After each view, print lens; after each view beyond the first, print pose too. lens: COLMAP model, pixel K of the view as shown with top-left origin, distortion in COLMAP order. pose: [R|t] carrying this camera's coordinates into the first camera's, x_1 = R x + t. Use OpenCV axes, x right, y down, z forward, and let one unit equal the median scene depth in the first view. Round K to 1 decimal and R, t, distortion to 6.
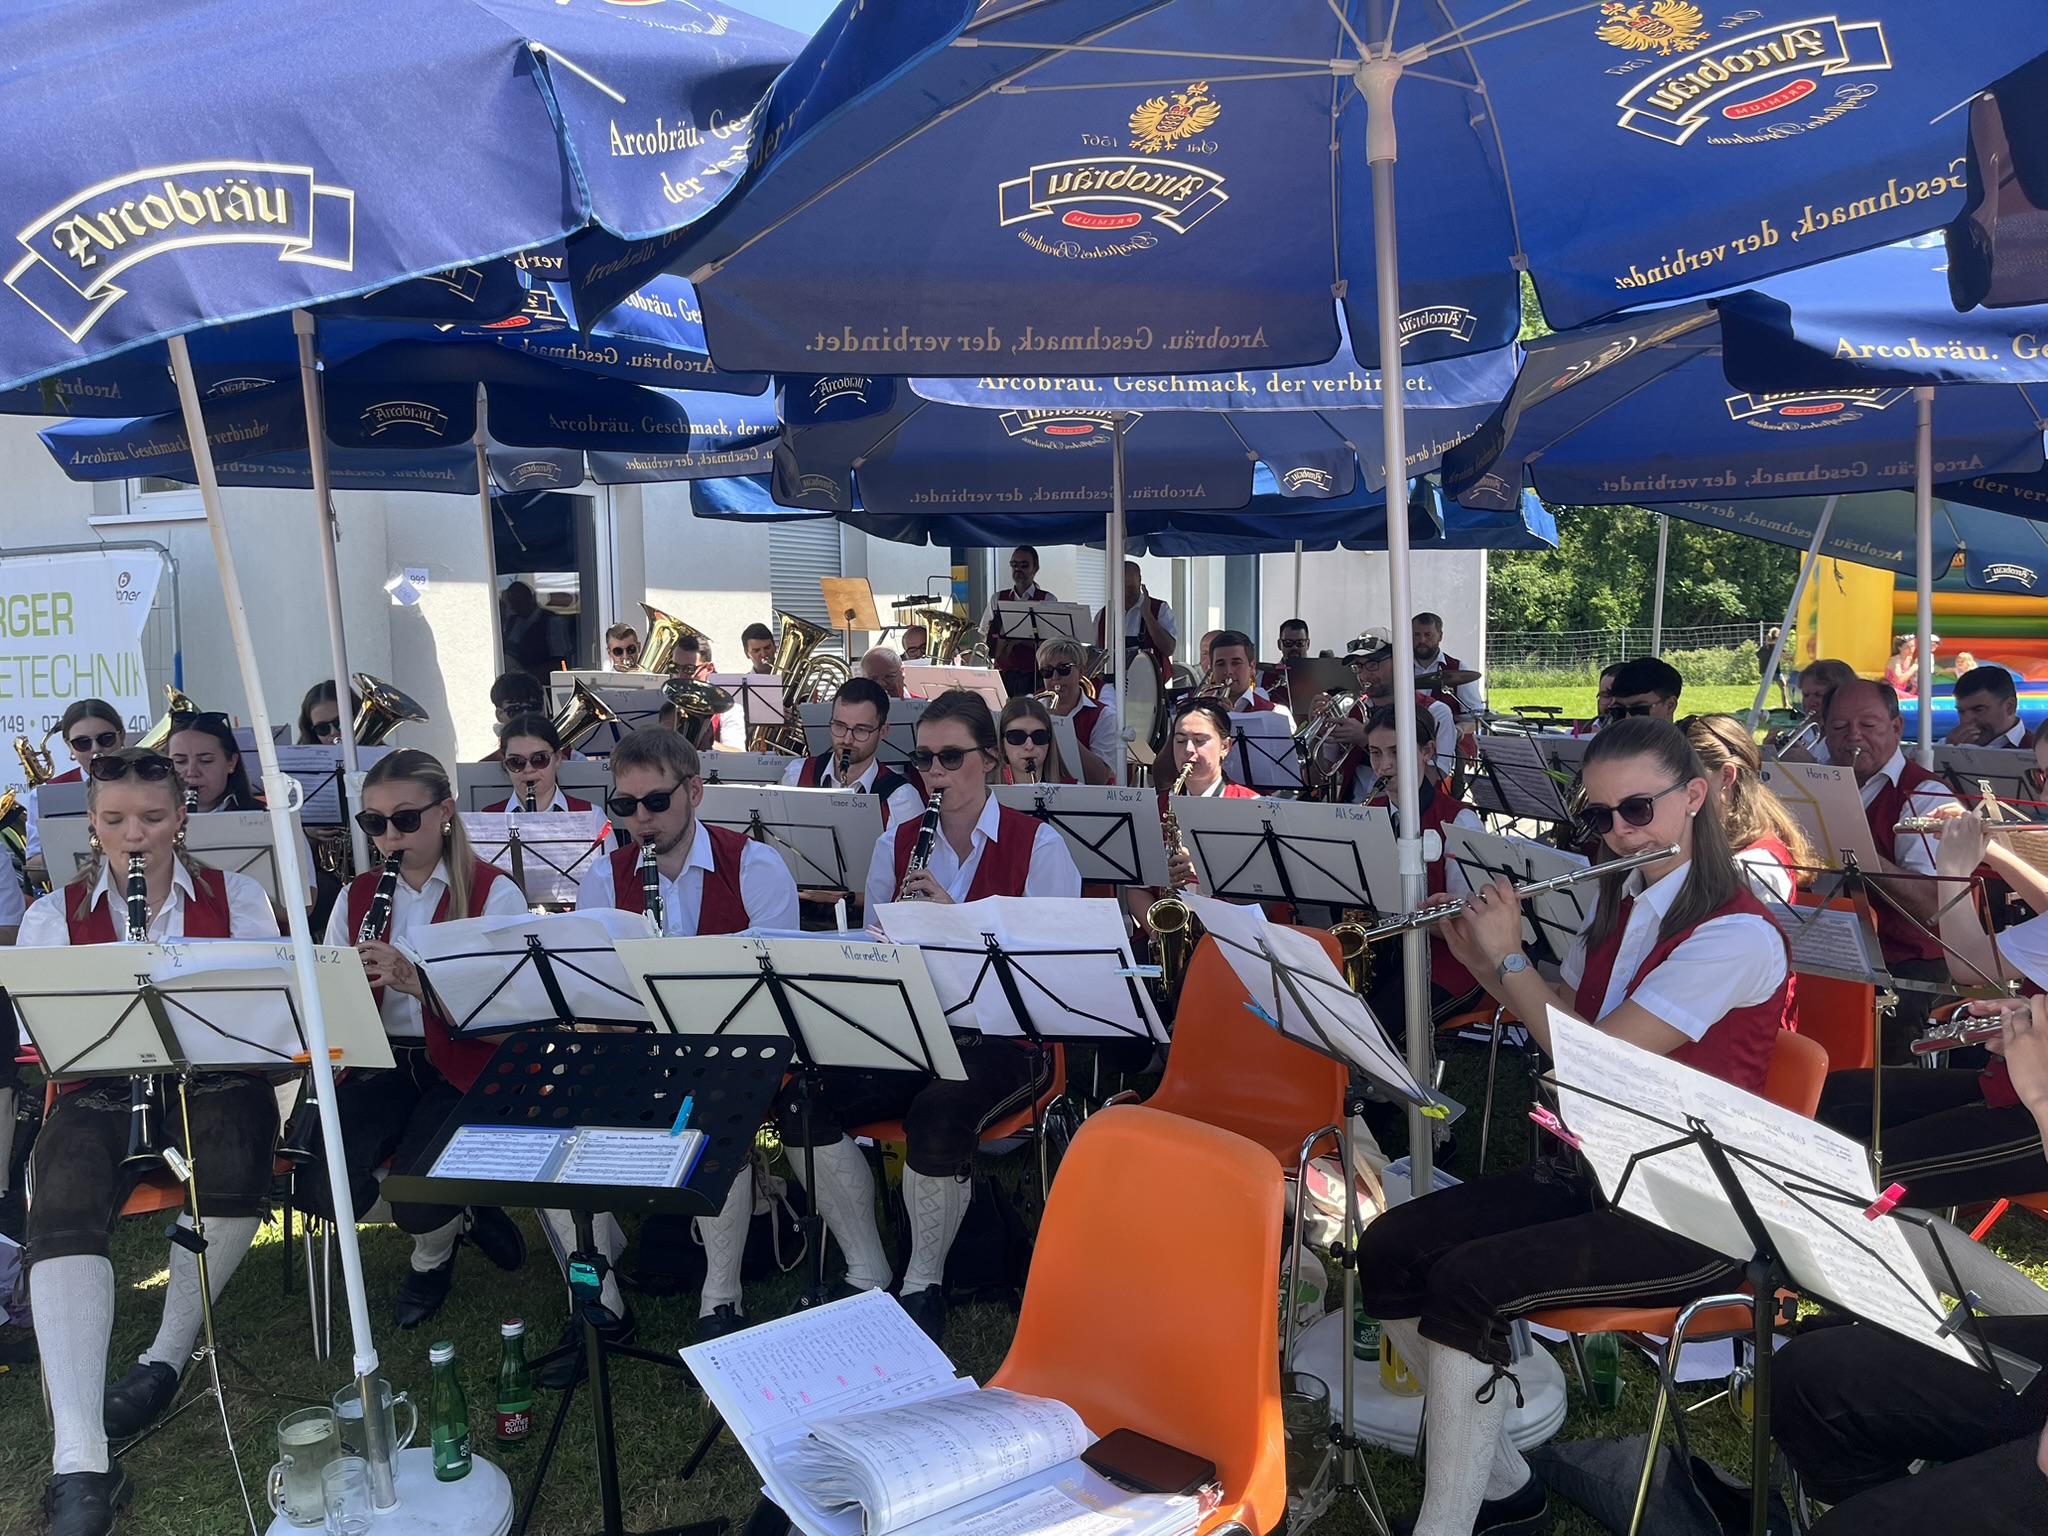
lens RADIAL K [[1582.1, 0, 1024.0], [0, 1582.1, 768.0], [0, 0, 1]] dist [0.045051, -0.090905]
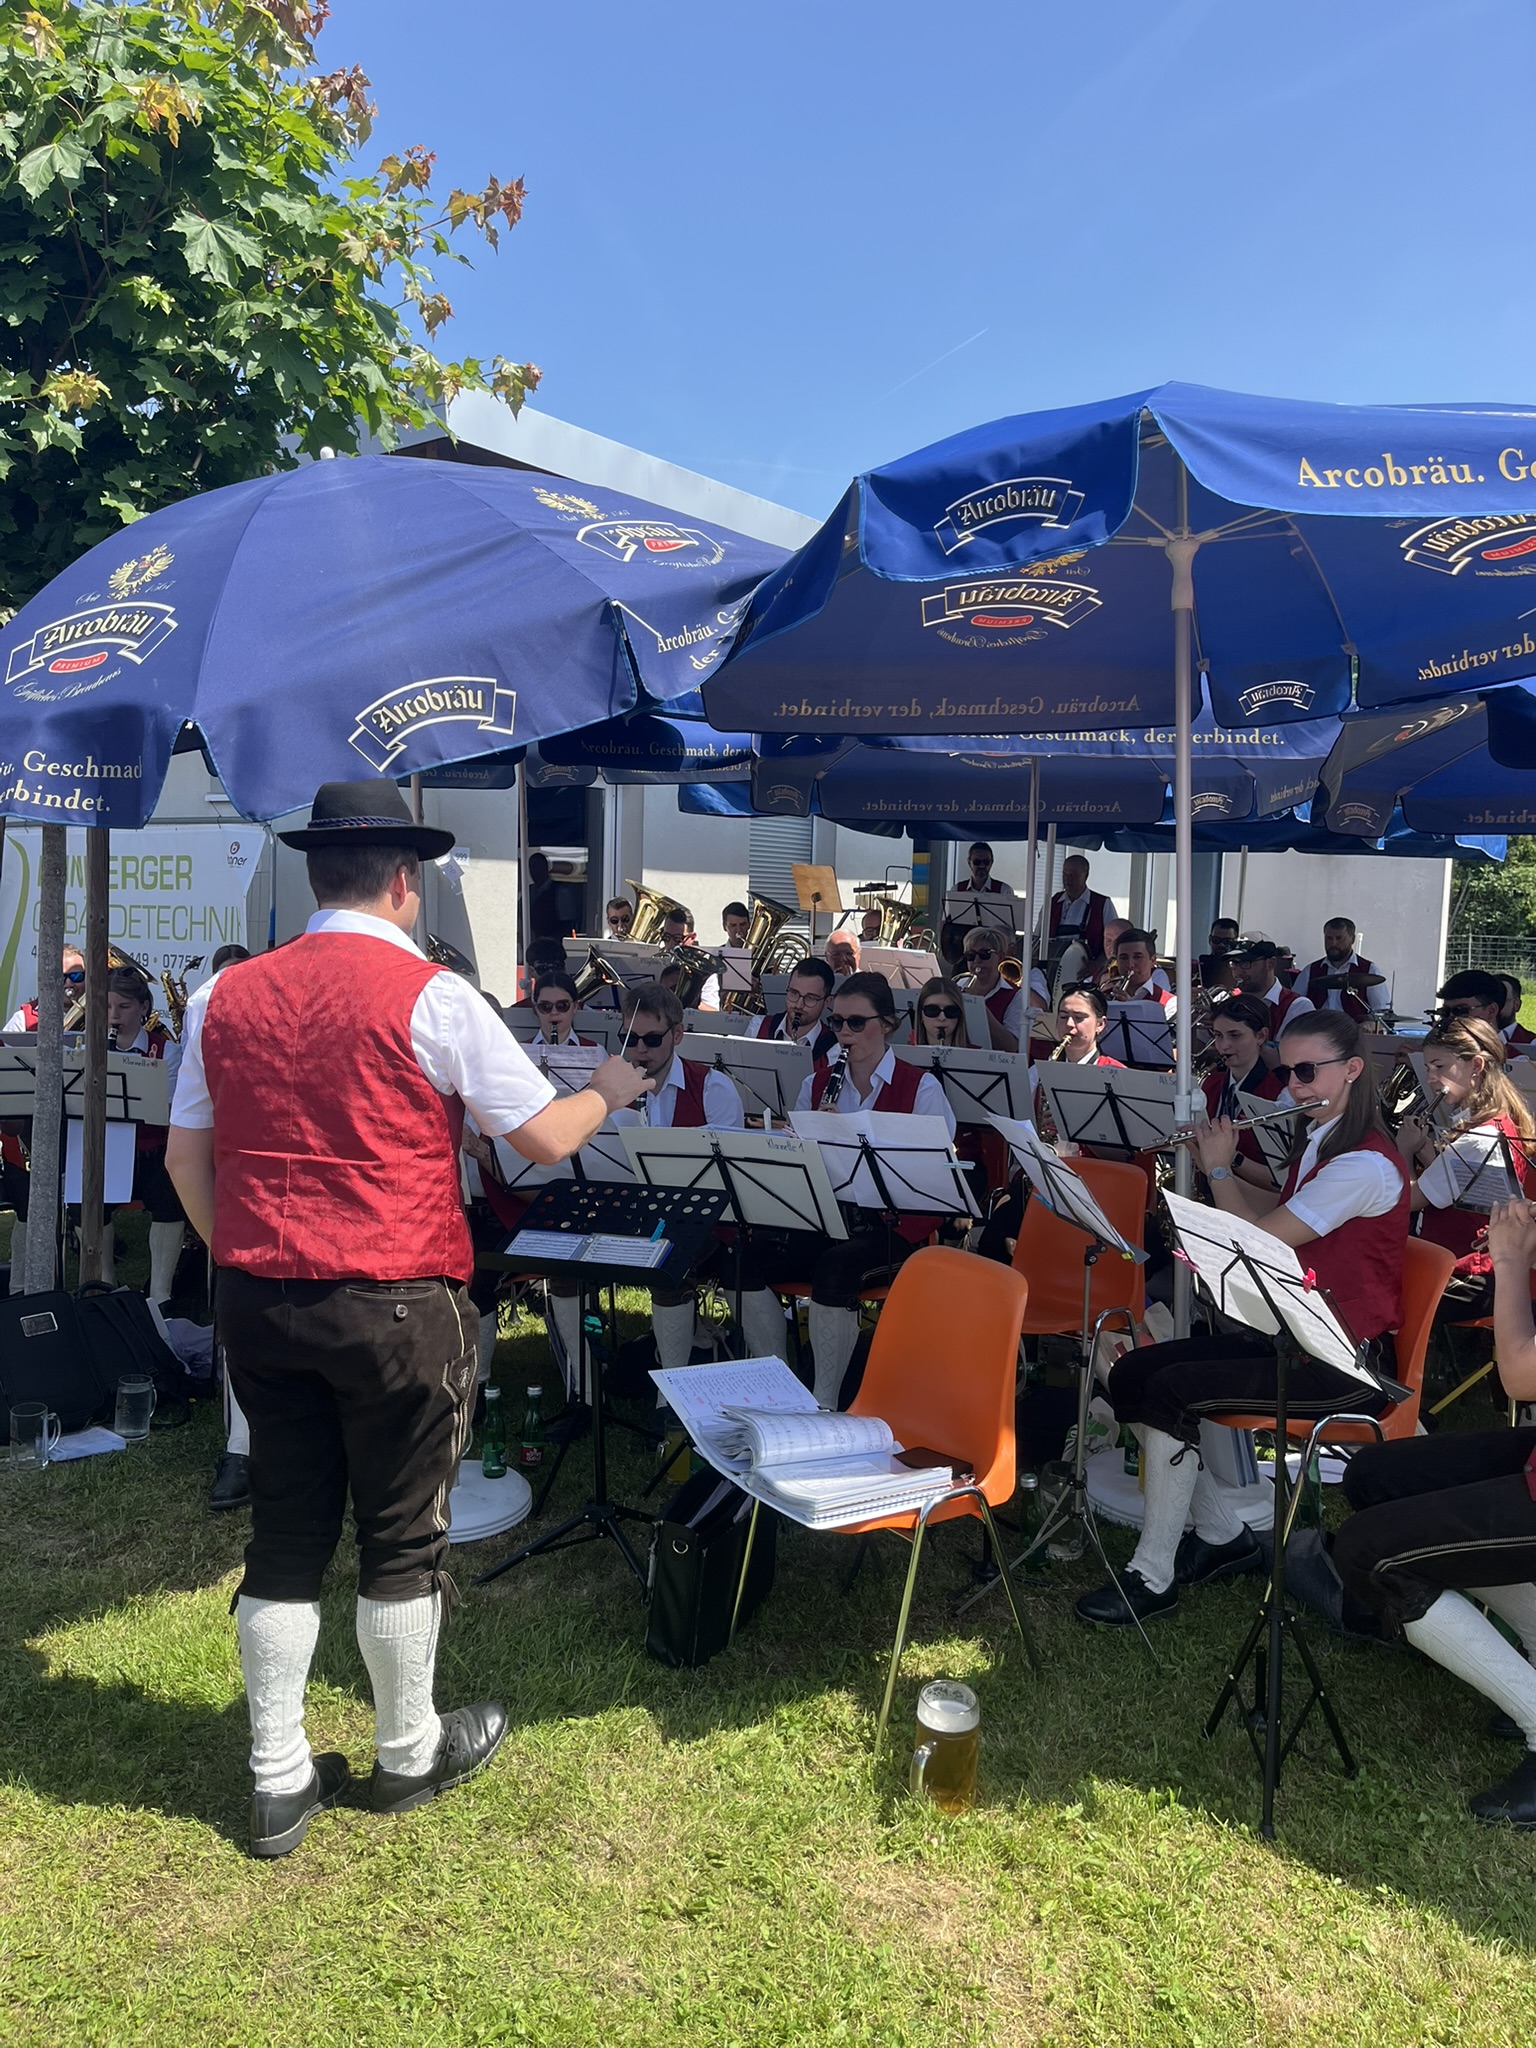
lens RADIAL K [[1560.8, 0, 775.2], [0, 1560.8, 1038.9], [0, 0, 1]] dist [0.002550, 0.008598]
pose [[0.988696, 0.055347, -0.139341, 0.061650], [-0.055646, 0.998449, 0.001753, 0.010069], [0.139222, 0.006020, 0.990243, -0.303265]]
